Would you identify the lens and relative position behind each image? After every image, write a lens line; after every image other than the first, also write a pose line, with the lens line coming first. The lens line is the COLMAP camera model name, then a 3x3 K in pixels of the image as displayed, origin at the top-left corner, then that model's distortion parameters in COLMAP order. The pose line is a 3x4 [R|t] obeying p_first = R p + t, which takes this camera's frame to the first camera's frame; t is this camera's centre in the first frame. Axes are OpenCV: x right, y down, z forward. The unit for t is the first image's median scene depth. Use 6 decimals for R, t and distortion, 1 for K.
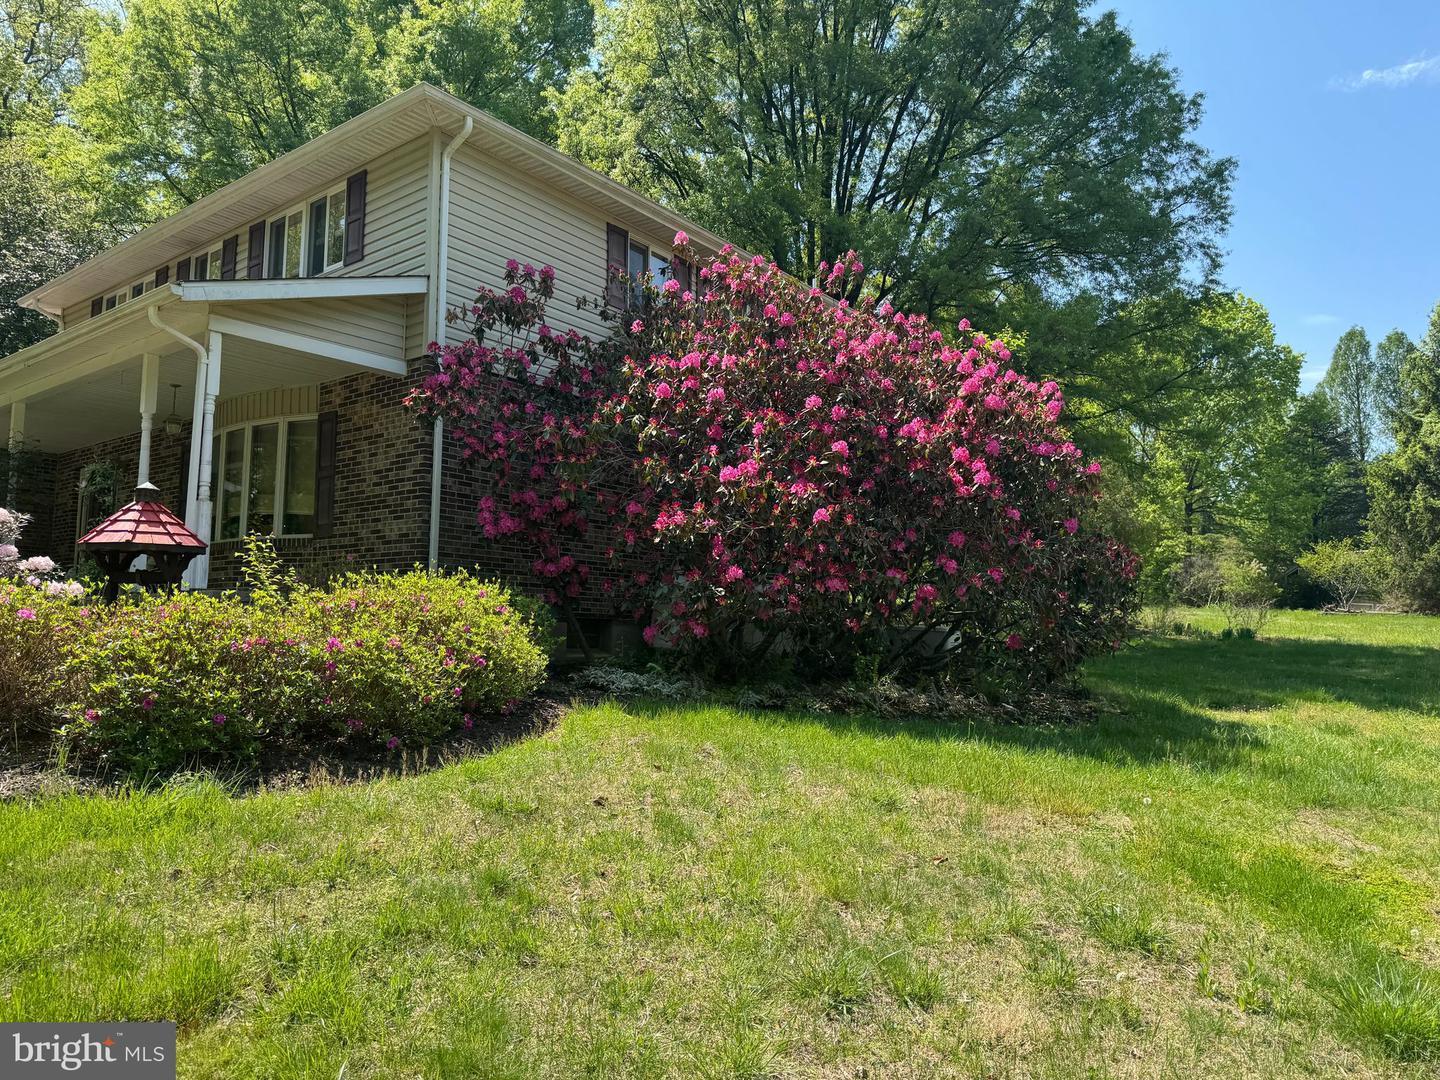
lens RADIAL K [[1030.7, 0, 742.8], [0, 1030.7, 566.3], [0, 0, 1]] dist [0.064230, -0.034680]
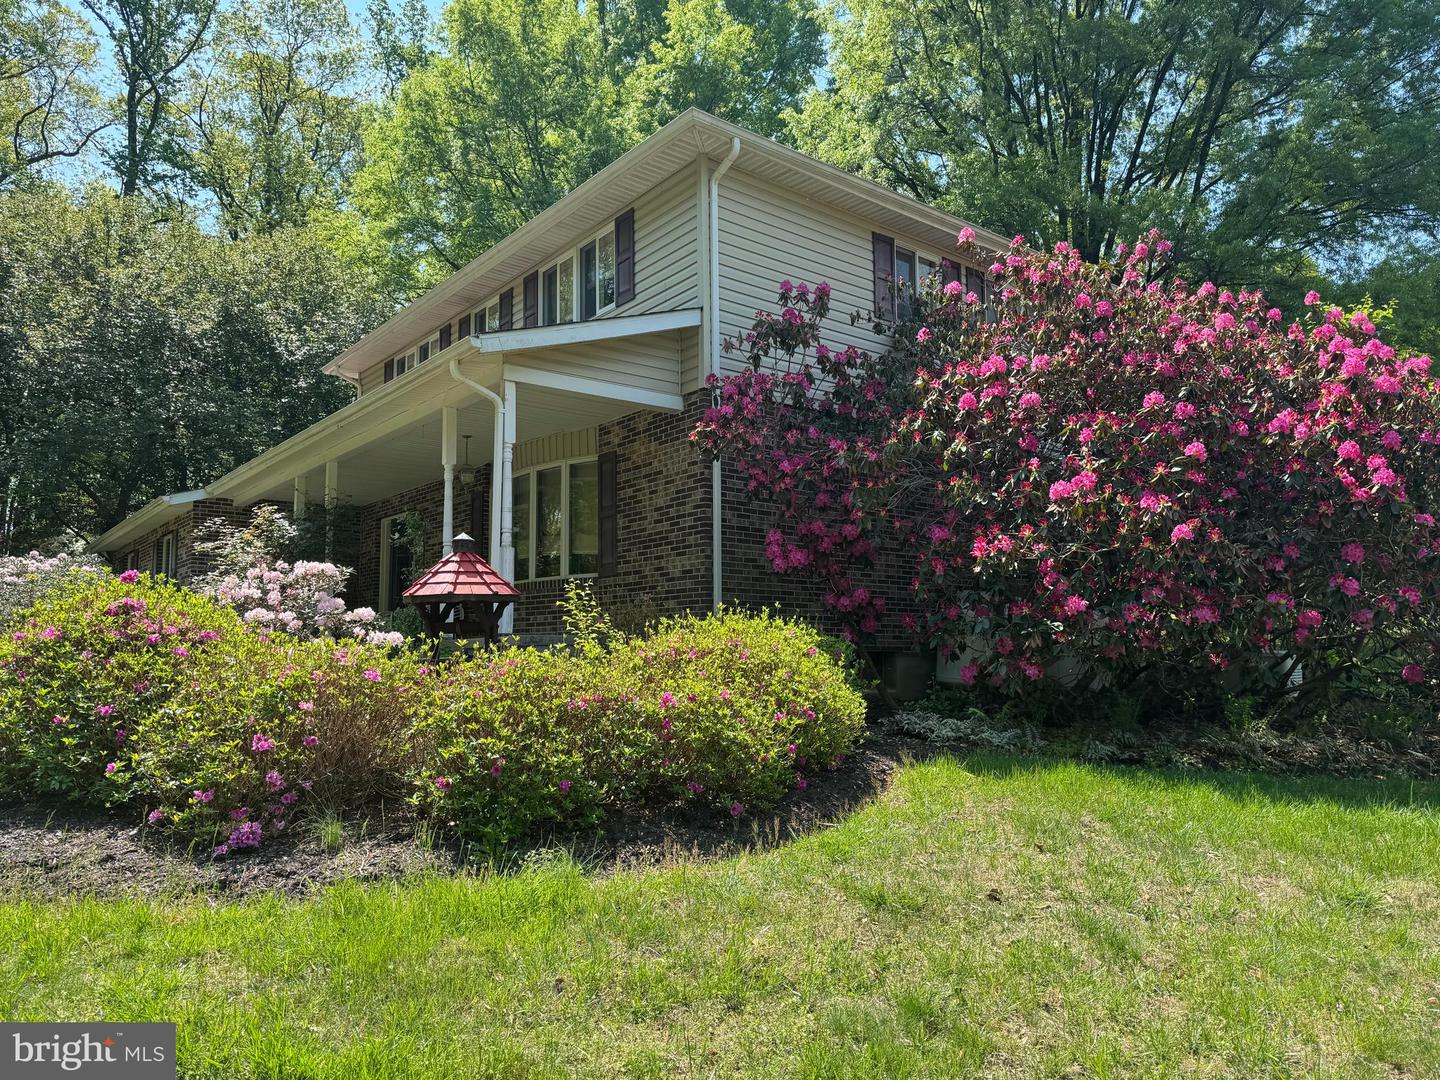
lens RADIAL K [[993.9, 0, 721.7], [0, 993.9, 558.6], [0, 0, 1]] dist [0.183400, -0.254821]
pose [[0.976531, -0.041595, -0.211320, -0.098139], [0.036706, 0.998961, -0.027007, -0.016419], [0.212224, 0.018616, 0.977044, 0.087329]]
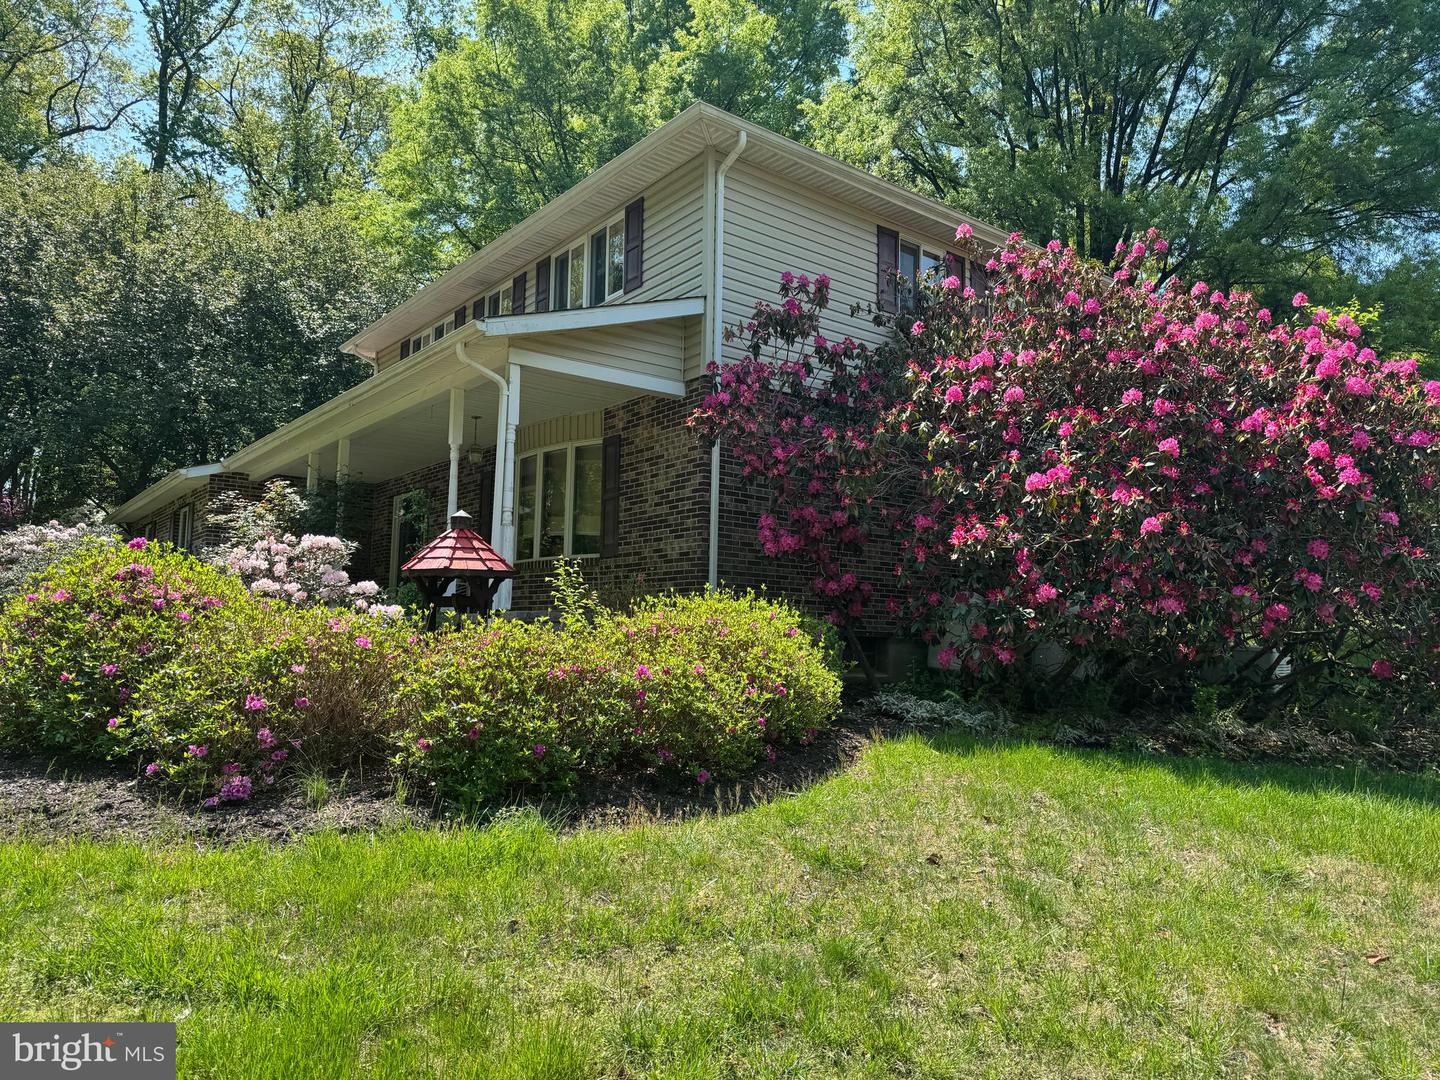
lens RADIAL K [[1005.8, 0, 738.9], [0, 1005.8, 546.2], [0, 0, 1]] dist [0.197425, -0.281669]
pose [[0.974664, -0.018888, -0.222875, -0.058724], [0.013015, 0.999529, -0.027794, -0.010080], [0.223295, 0.024189, 0.974451, 0.059253]]
